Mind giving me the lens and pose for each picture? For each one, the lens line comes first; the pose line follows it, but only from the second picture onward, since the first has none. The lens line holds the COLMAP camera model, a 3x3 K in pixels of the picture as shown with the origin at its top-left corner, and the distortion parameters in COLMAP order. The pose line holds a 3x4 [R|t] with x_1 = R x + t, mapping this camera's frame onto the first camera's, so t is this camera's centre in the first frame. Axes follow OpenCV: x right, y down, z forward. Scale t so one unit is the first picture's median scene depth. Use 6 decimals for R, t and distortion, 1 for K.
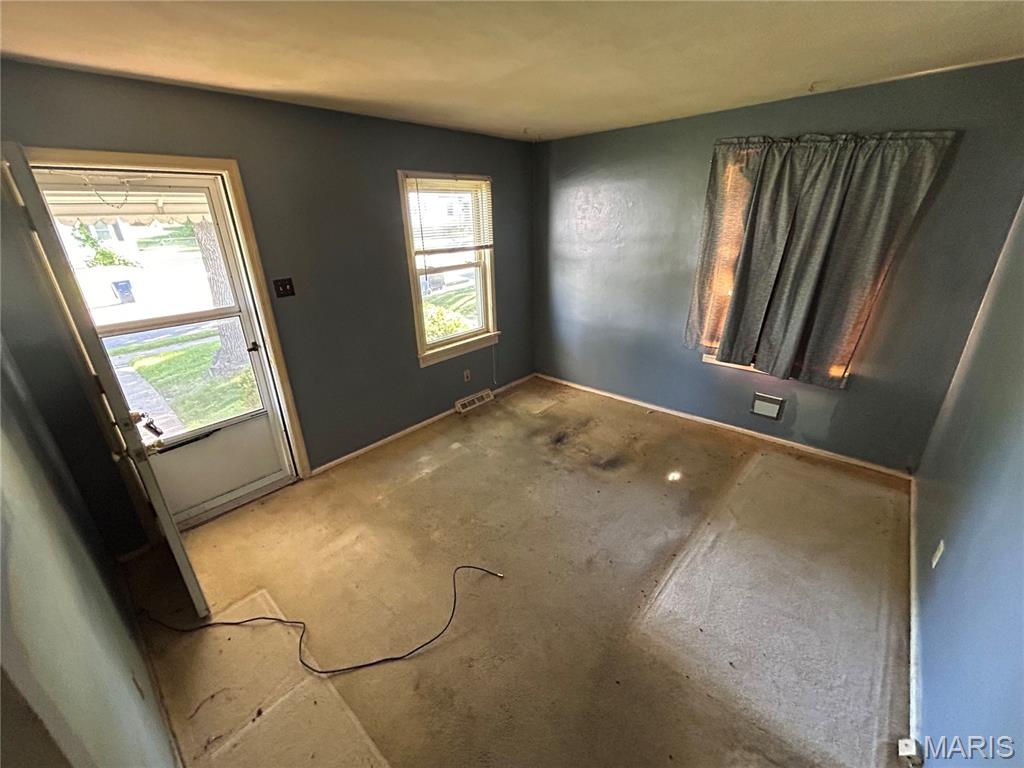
lens RADIAL K [[415.4, 0, 512.3], [0, 415.4, 385.8], [0, 0, 1]] dist [-0.003349, -0.000335]
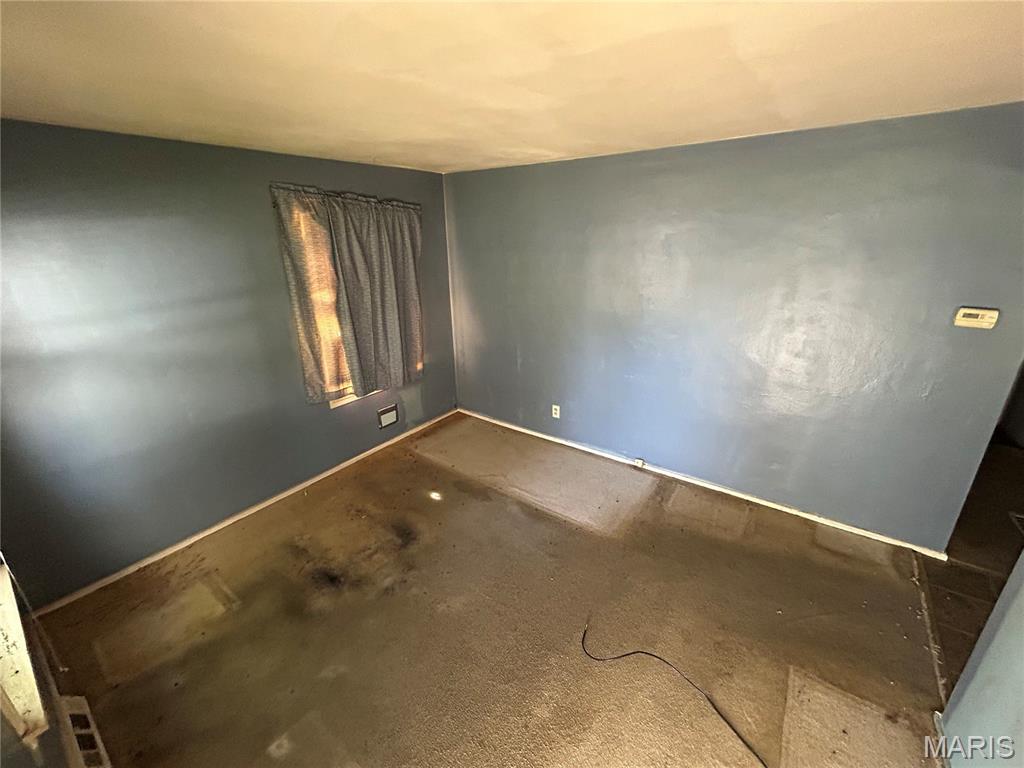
lens RADIAL K [[415.4, 0, 513.6], [0, 415.4, 383.8], [0, 0, 1]] dist [-0.003349, -0.000335]
pose [[-0.100902, -0.312496, 0.944545, -0.501942], [0.396624, 0.858050, 0.326250, -0.272050], [-0.912419, 0.407549, 0.037364, 0.599433]]
